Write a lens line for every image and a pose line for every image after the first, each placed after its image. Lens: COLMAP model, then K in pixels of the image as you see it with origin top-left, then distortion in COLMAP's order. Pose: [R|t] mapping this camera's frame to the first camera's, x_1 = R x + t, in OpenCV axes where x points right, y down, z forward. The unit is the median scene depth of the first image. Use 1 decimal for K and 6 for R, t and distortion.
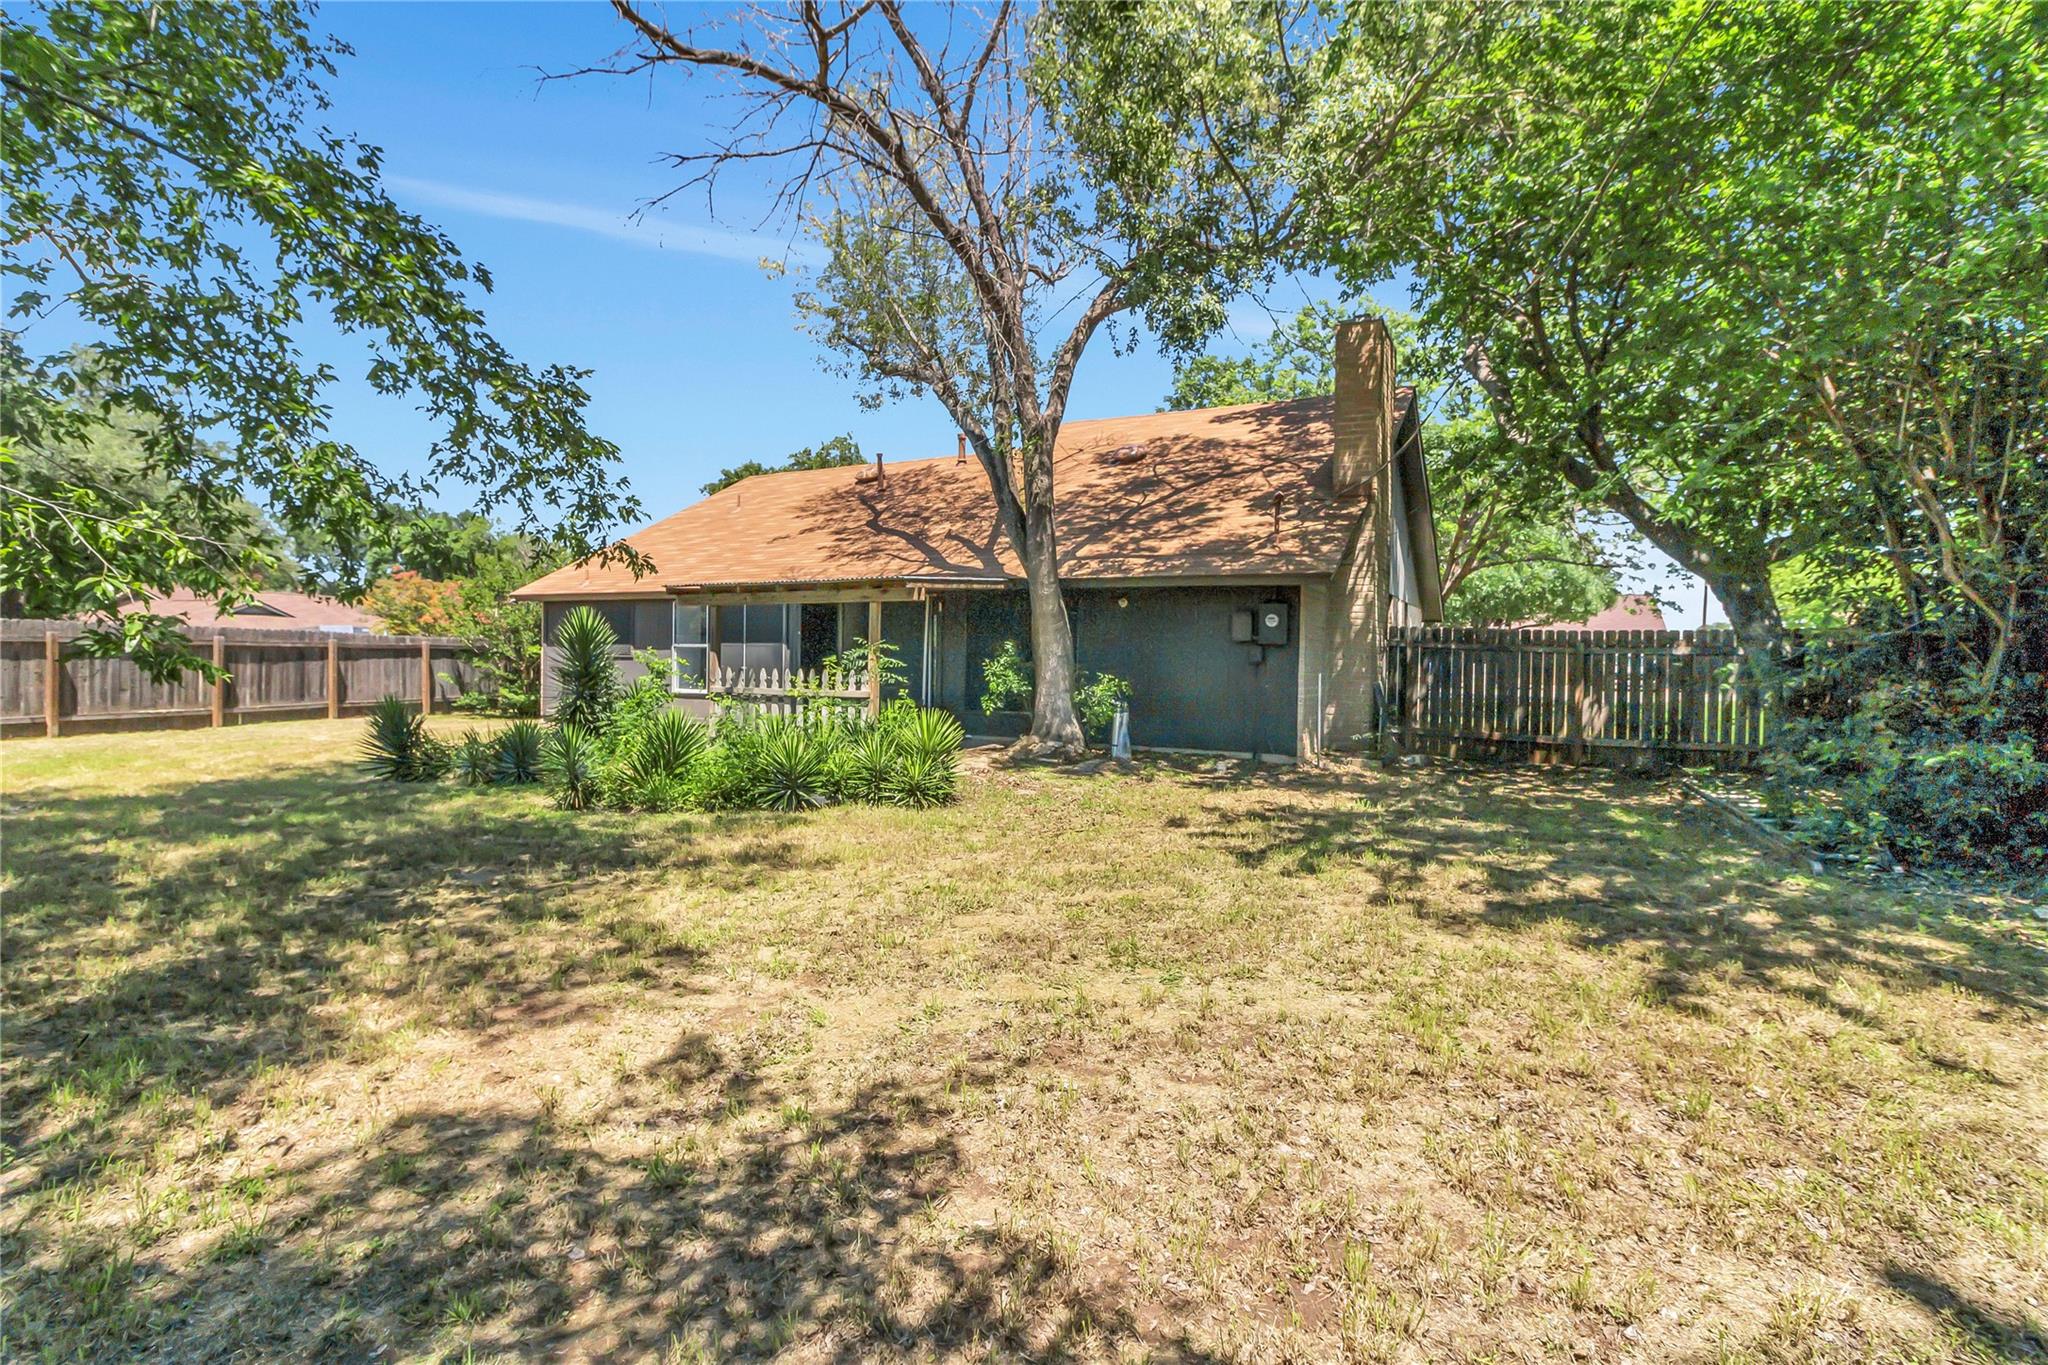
lens RADIAL K [[954.2, 0, 1037.7], [0, 954.2, 669.5], [0, 0, 1]] dist [-0.000280, -0.000560]
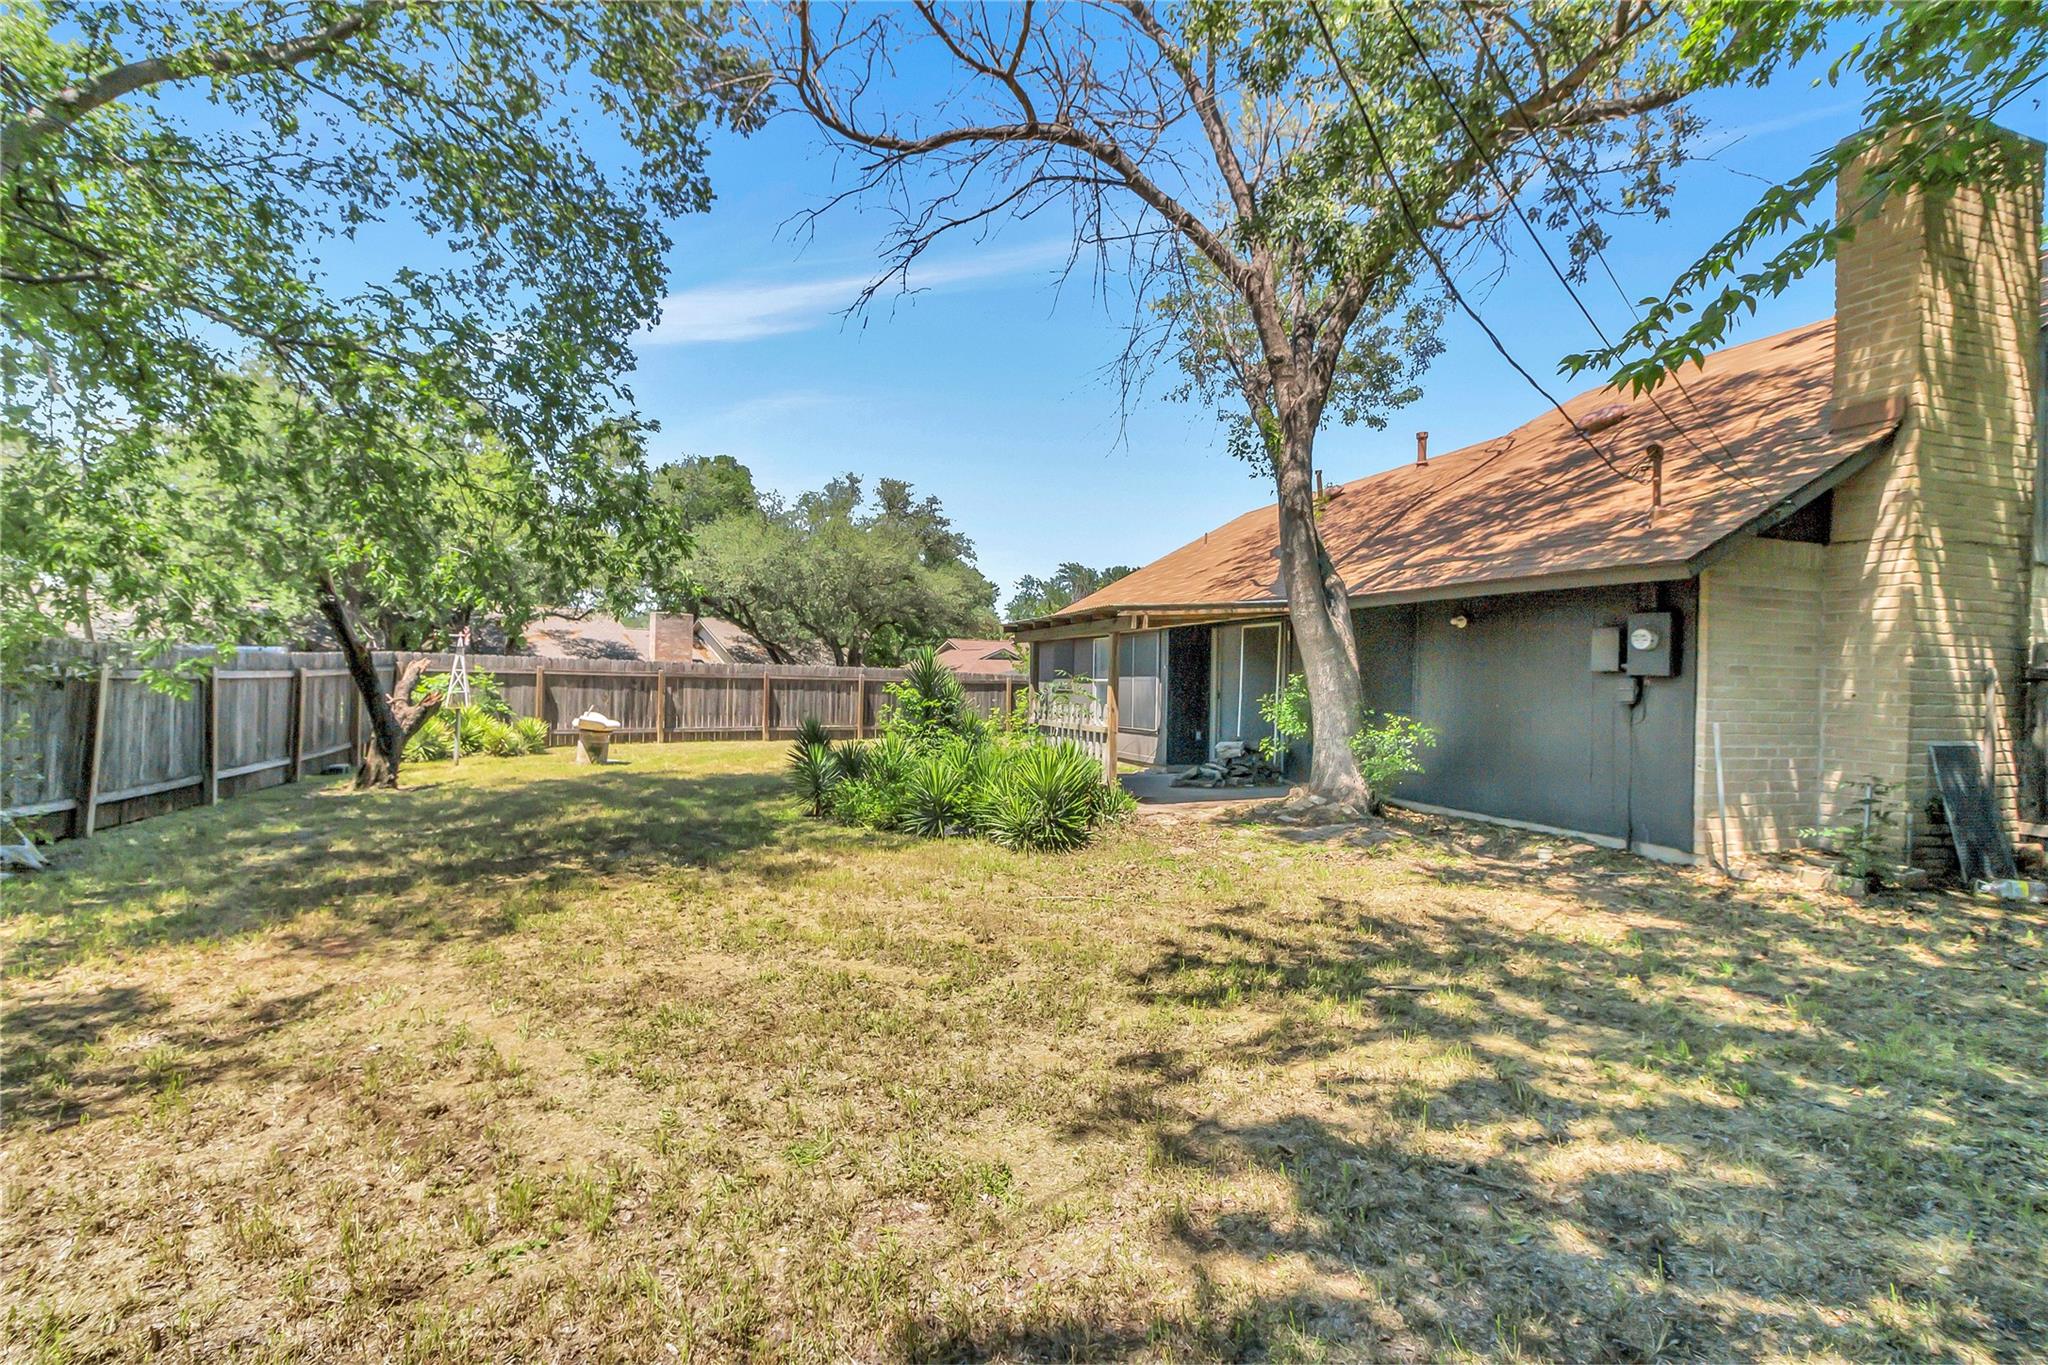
lens RADIAL K [[954.2, 0, 1037.7], [0, 954.2, 669.5], [0, 0, 1]] dist [-0.000280, -0.000560]
pose [[0.729889, -0.009401, -0.683501, 0.438354], [-0.017380, 0.999327, -0.032304, -0.002259], [0.683345, 0.035457, 0.729235, 0.271306]]
